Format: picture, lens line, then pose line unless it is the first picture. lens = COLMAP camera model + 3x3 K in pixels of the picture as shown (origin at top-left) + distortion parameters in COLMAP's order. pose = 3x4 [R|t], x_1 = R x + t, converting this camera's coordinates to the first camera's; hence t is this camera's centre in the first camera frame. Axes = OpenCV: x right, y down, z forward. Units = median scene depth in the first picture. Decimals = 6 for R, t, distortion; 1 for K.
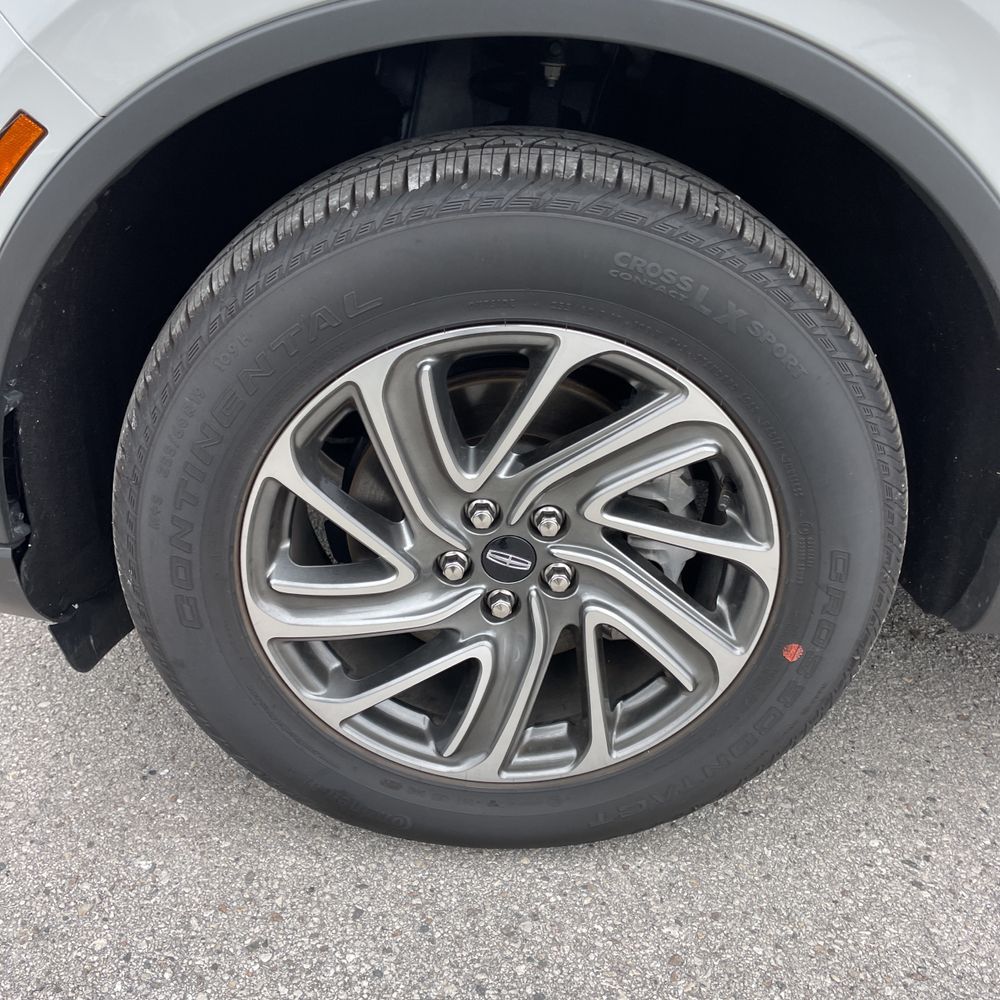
lens RADIAL K [[1075.5, 0, 495.4], [0, 1075.5, 534.4], [0, 0, 1]] dist [0.126712, 0.002080]
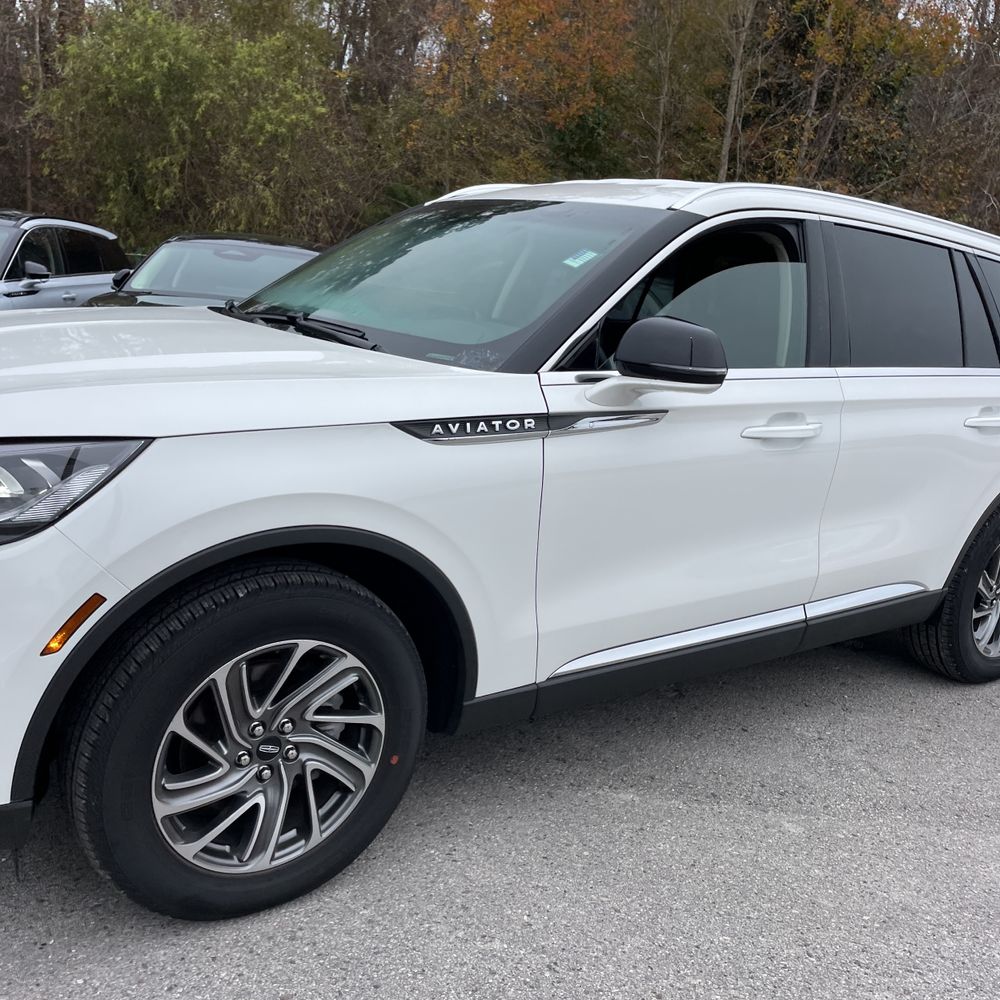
lens RADIAL K [[1021.3, 0, 519.3], [0, 1021.3, 490.9], [0, 0, 1]] dist [0.107549, -0.145806]
pose [[0.797841, -0.079646, 0.597583, -0.762705], [0.235688, 0.953554, -0.187581, 0.035967], [-0.554888, 0.290503, 0.779556, -1.001645]]
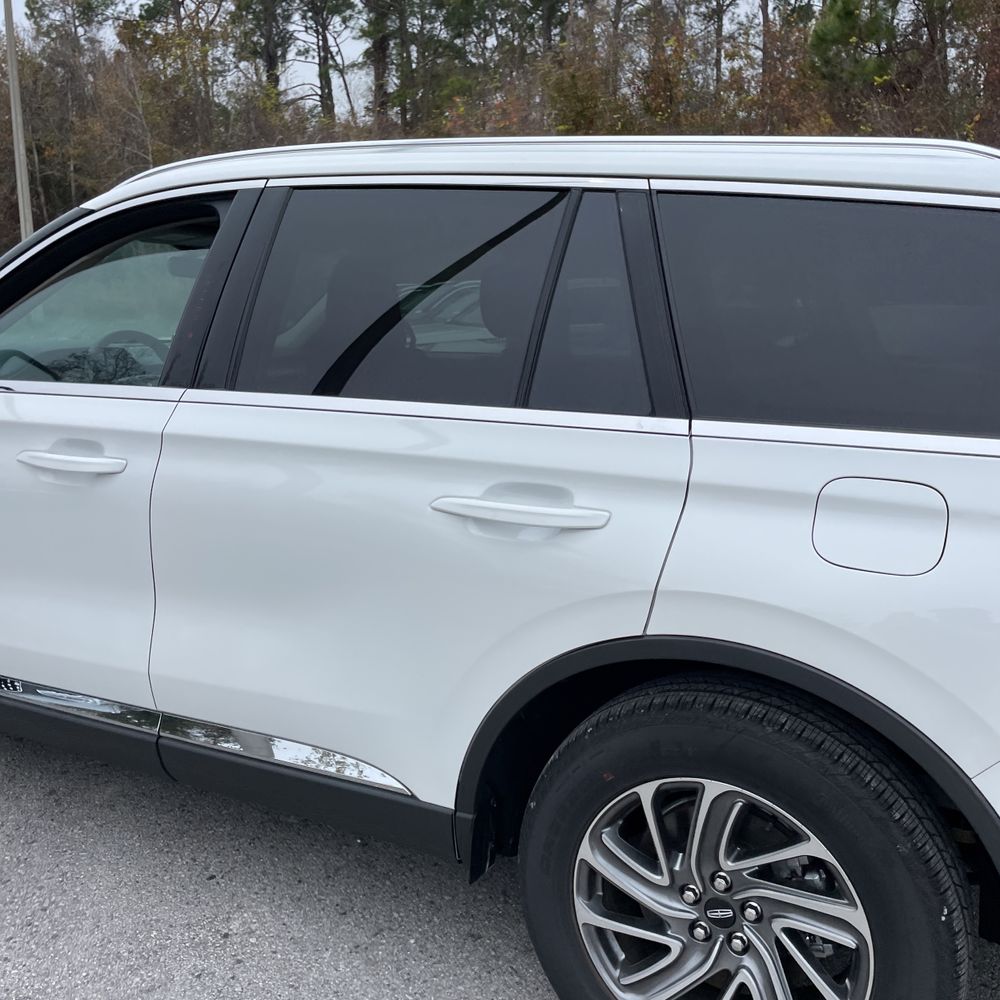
lens RADIAL K [[1032.6, 0, 502.3], [0, 1032.6, 486.6], [0, 0, 1]] dist [0.096162, -0.138112]
pose [[0.884076, 0.077436, -0.460882, 3.152398], [-0.229766, 0.930779, -0.284356, 0.002234], [0.406960, 0.357288, 0.840672, -0.766186]]
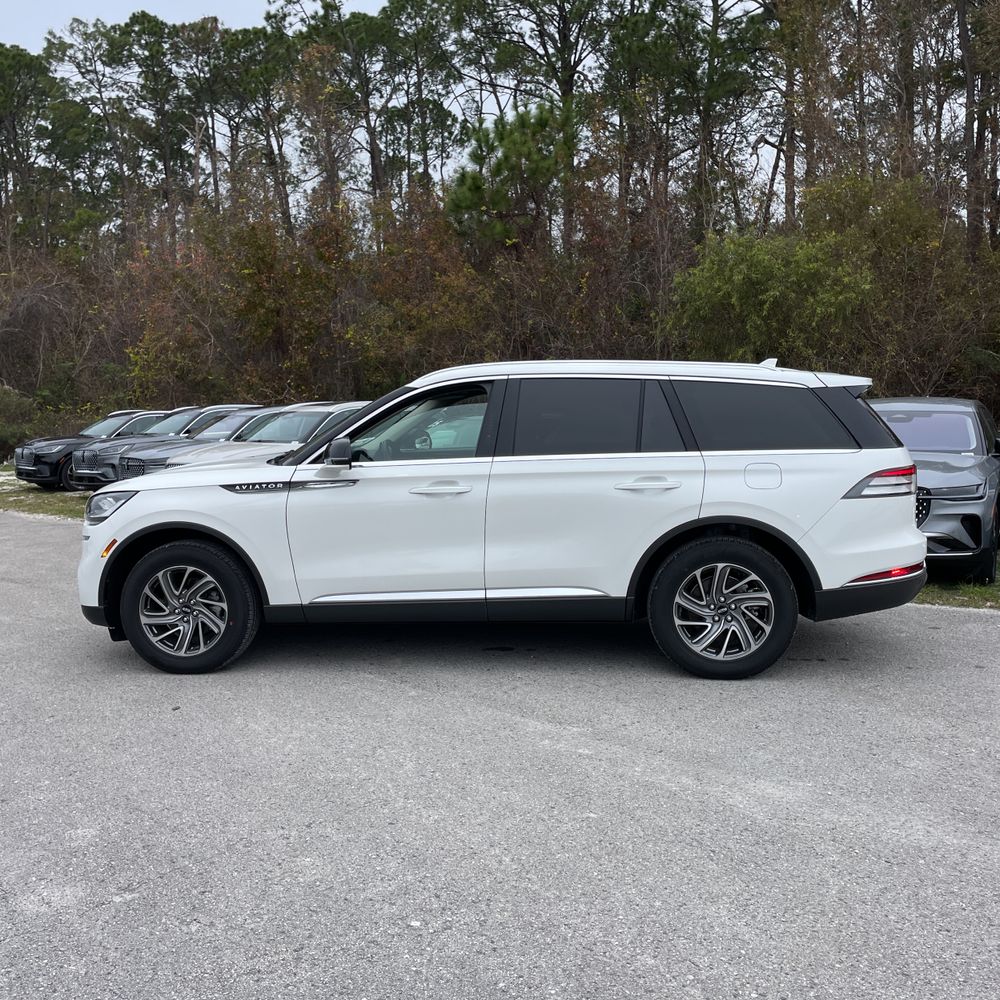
lens RADIAL K [[1032.6, 0, 502.3], [0, 1032.6, 486.6], [0, 0, 1]] dist [0.096162, -0.138112]
pose [[0.991954, -0.035203, -0.121605, 2.317215], [-0.020897, 0.901853, -0.431536, 1.744893], [0.124861, 0.430605, 0.893862, -3.913964]]
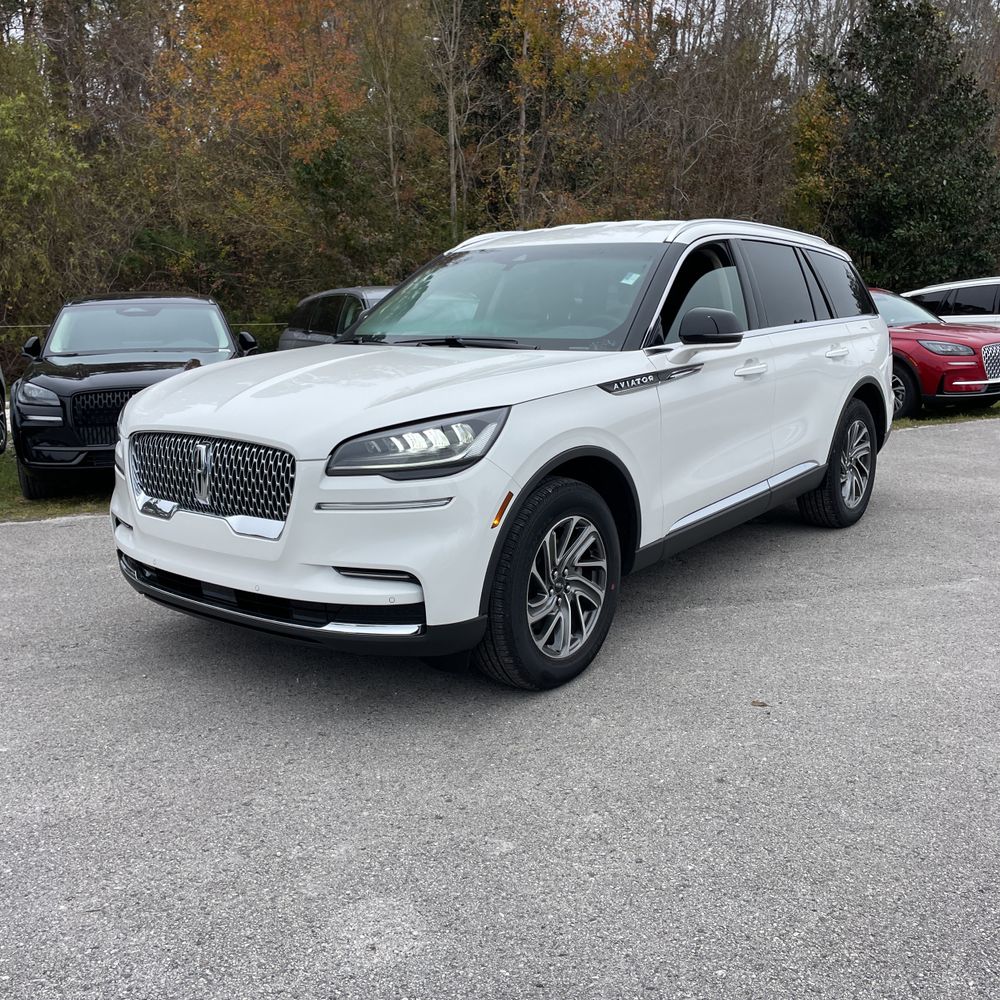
lens RADIAL K [[1021.3, 0, 519.3], [0, 1021.3, 490.9], [0, 0, 1]] dist [0.107549, -0.145806]
pose [[0.593685, -0.190027, 0.781939, -2.658064], [0.433046, 0.894459, -0.111417, 0.062651], [-0.678240, 0.404762, 0.613317, -1.128542]]
